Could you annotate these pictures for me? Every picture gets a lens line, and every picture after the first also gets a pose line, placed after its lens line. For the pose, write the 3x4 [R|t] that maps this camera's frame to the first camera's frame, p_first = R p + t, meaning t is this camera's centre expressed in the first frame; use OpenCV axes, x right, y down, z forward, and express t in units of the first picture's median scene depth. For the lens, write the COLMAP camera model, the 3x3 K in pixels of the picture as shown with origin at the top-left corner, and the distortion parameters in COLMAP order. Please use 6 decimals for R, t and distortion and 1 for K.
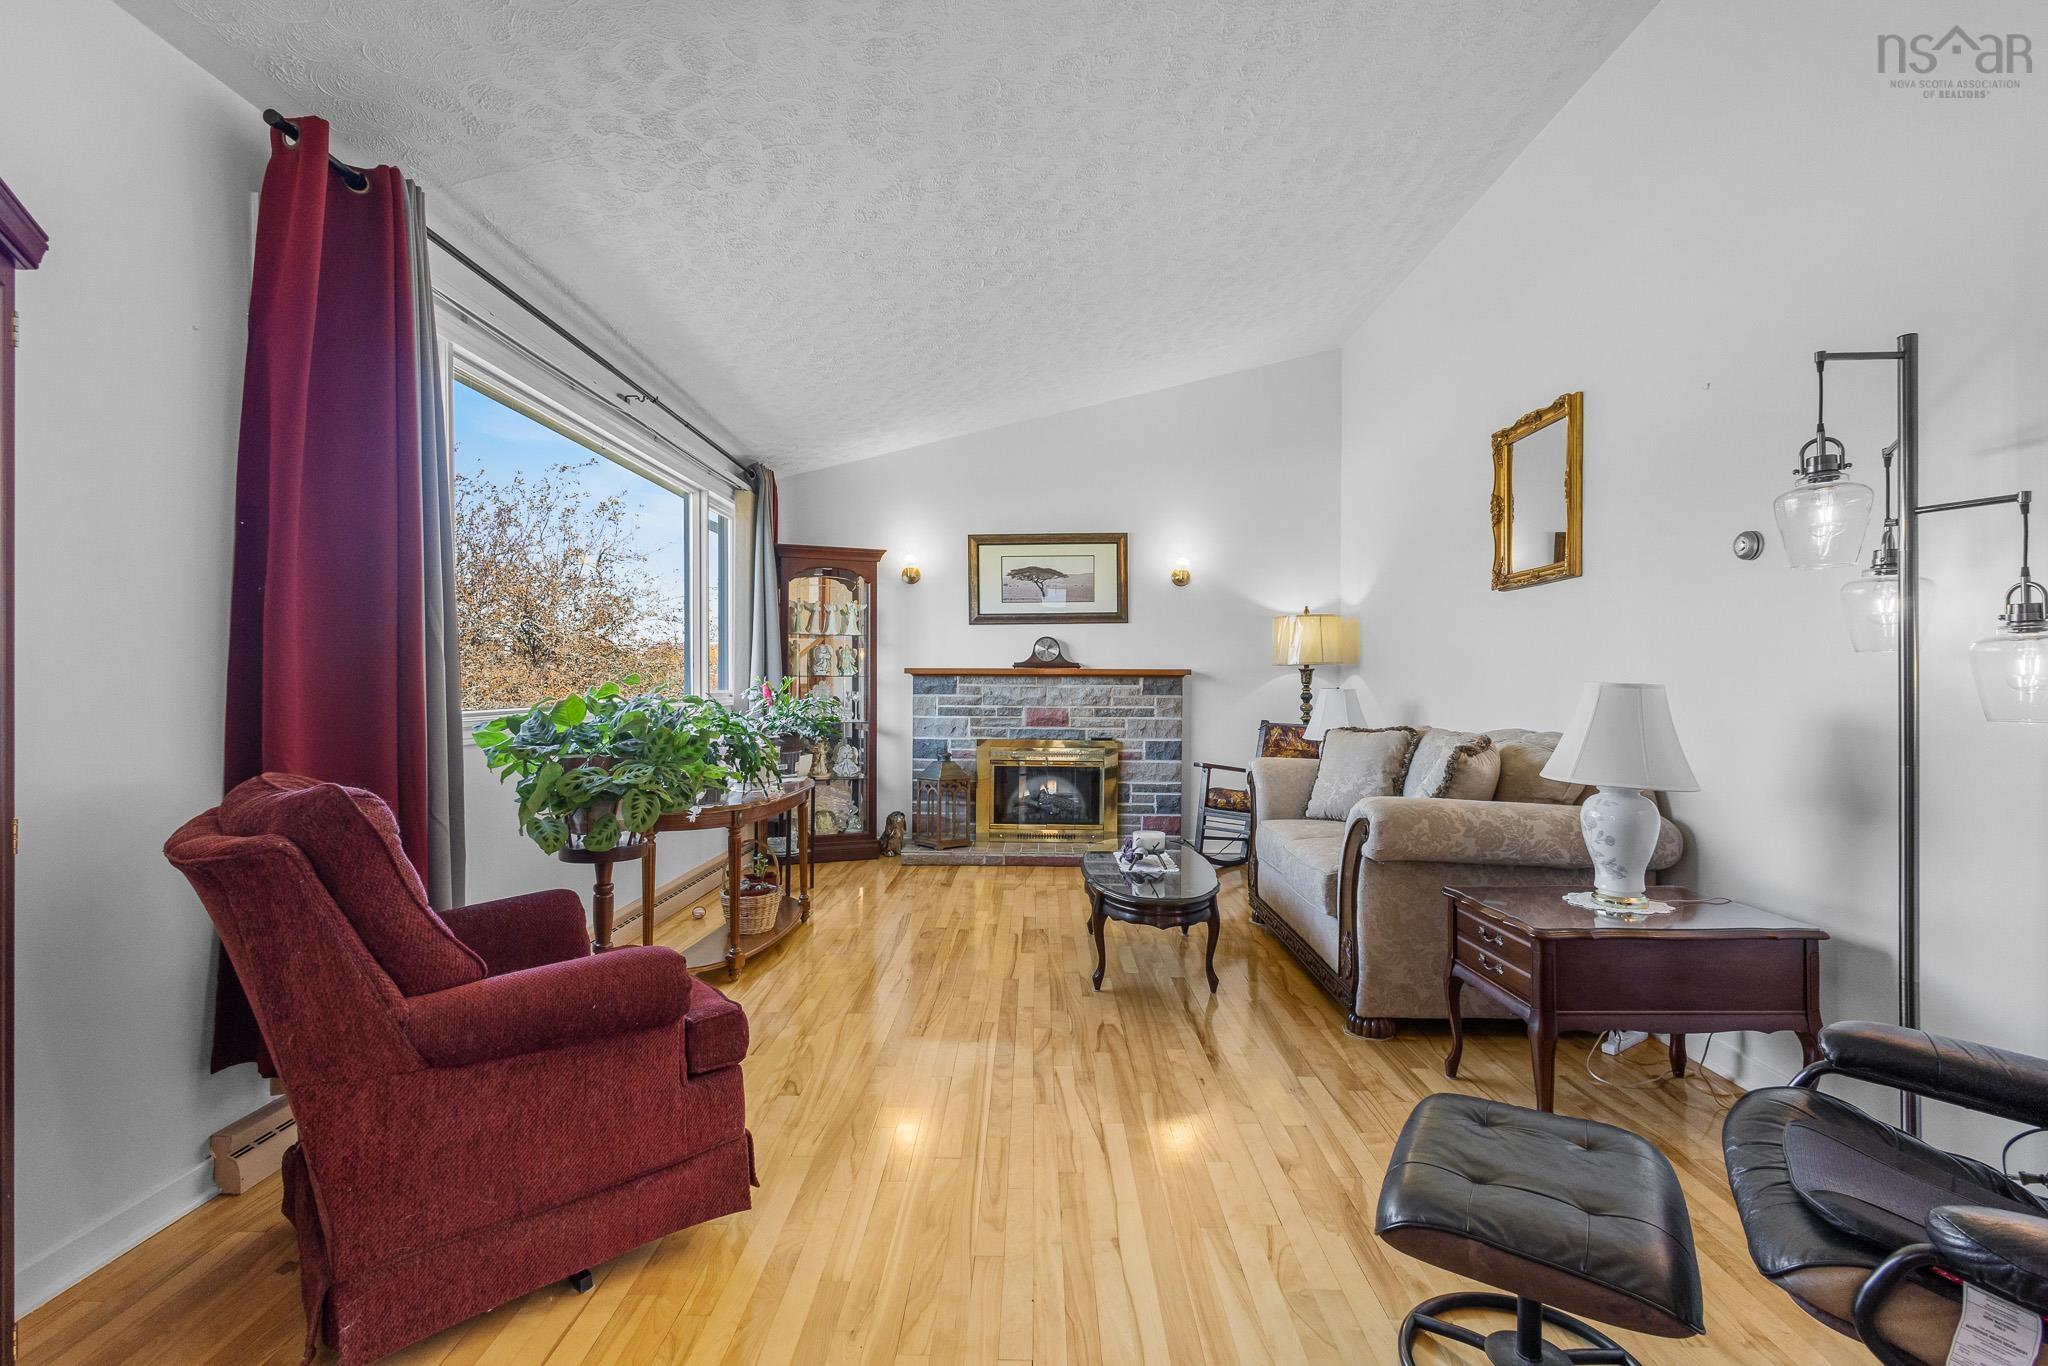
lens RADIAL K [[934.8, 0, 1023.6], [0, 934.8, 685.4], [0, 0, 1]] dist [0.012070, -0.002934]
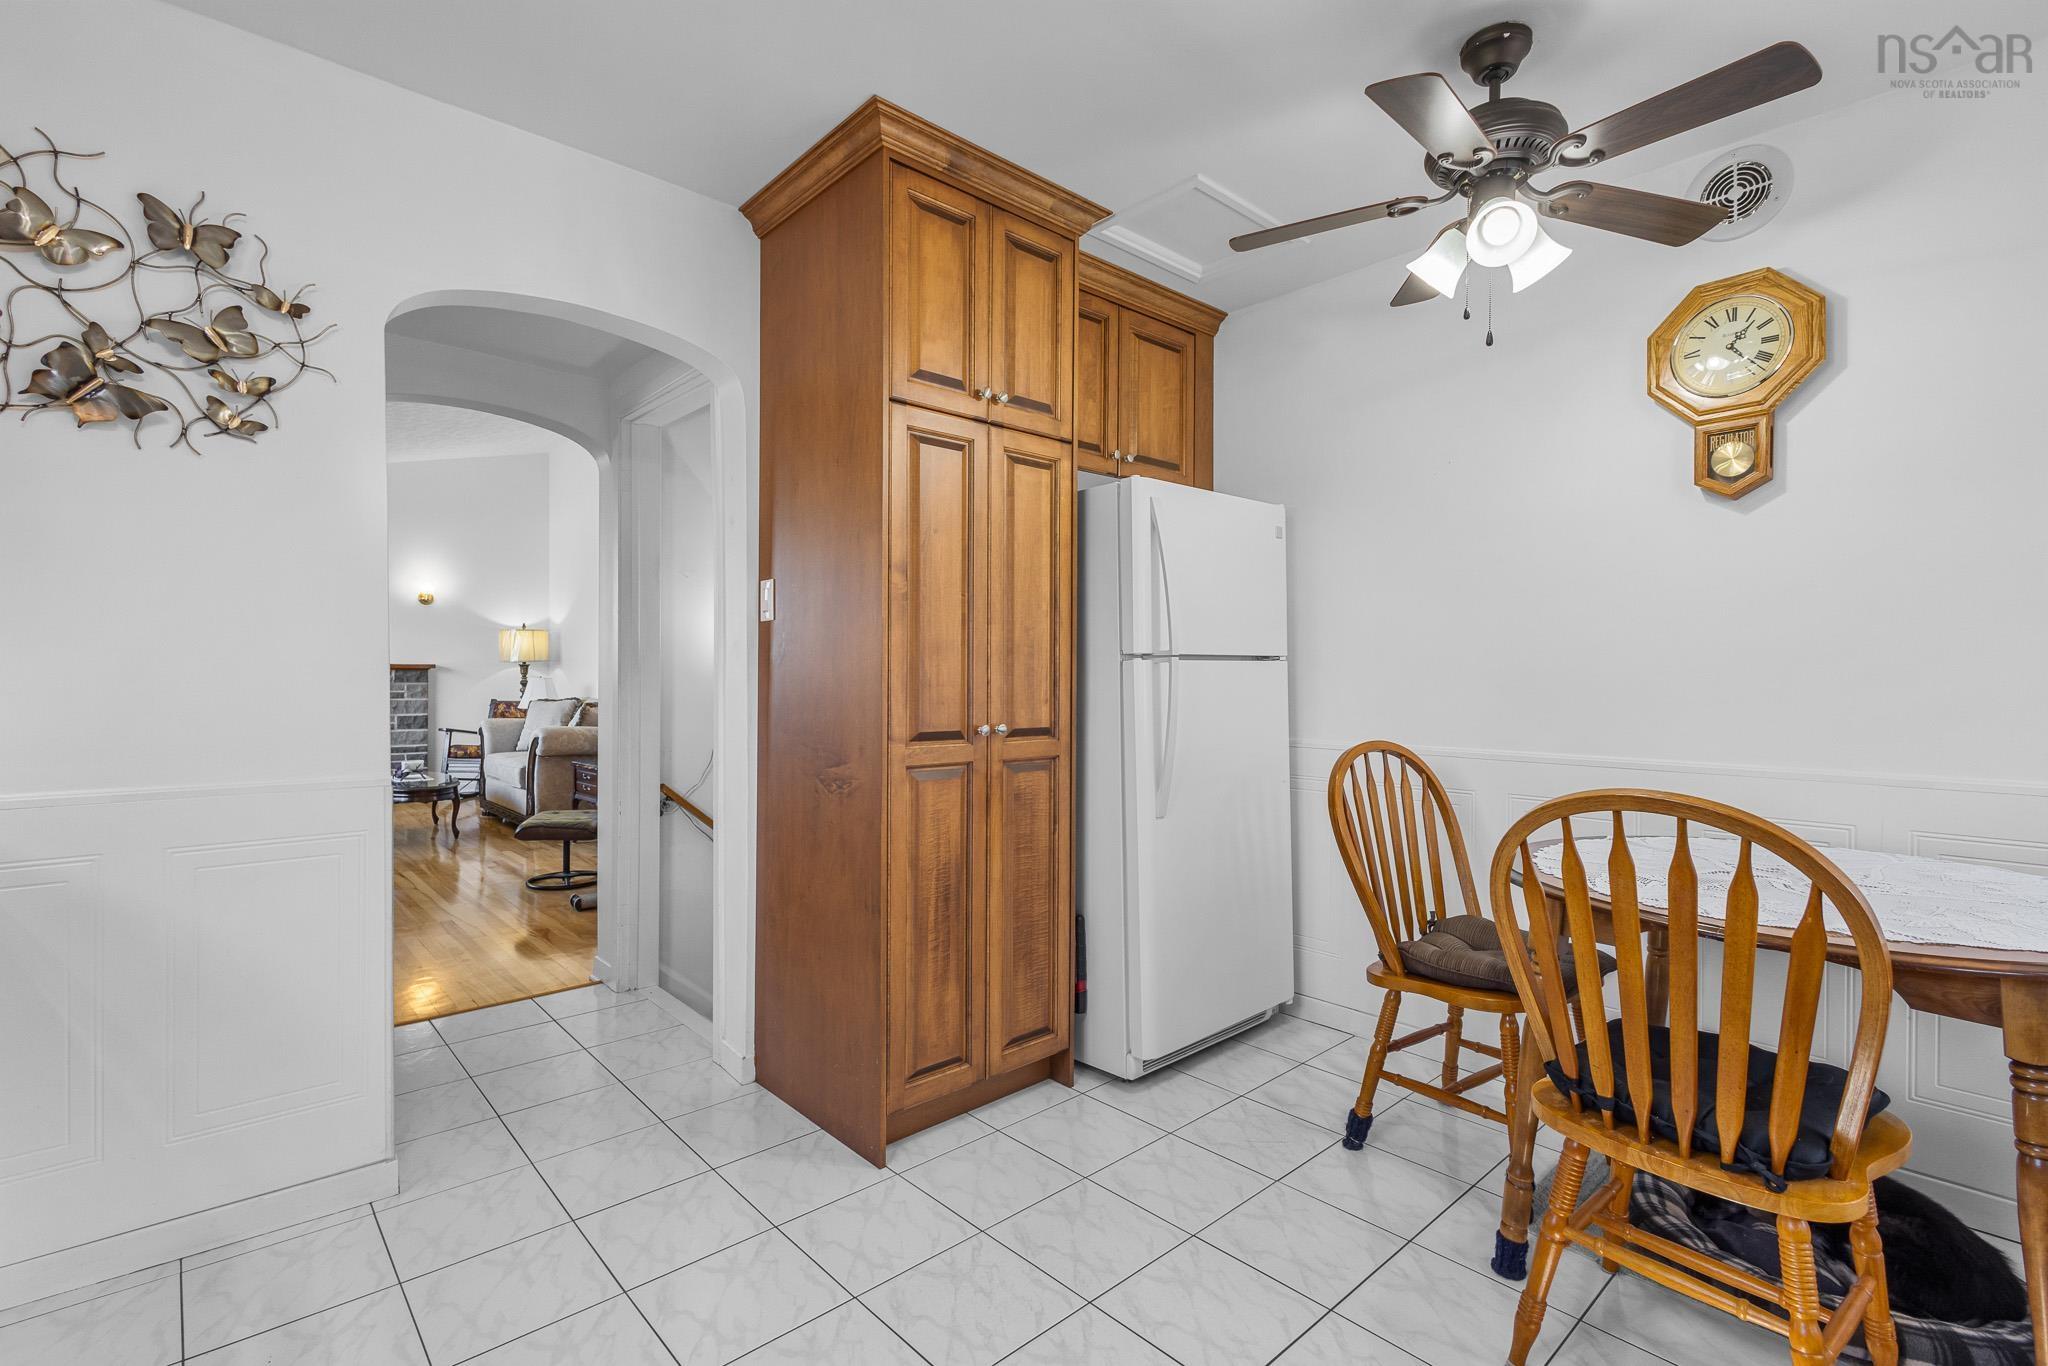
lens RADIAL K [[934.8, 0, 1026.4], [0, 934.8, 678.3], [0, 0, 1]] dist [0.012070, -0.002934]
pose [[0.730134, -0.003429, 0.683295, -0.148938], [0.001600, 0.999993, 0.003308, 0.000877], [-0.683302, -0.001322, 0.730135, -0.696634]]
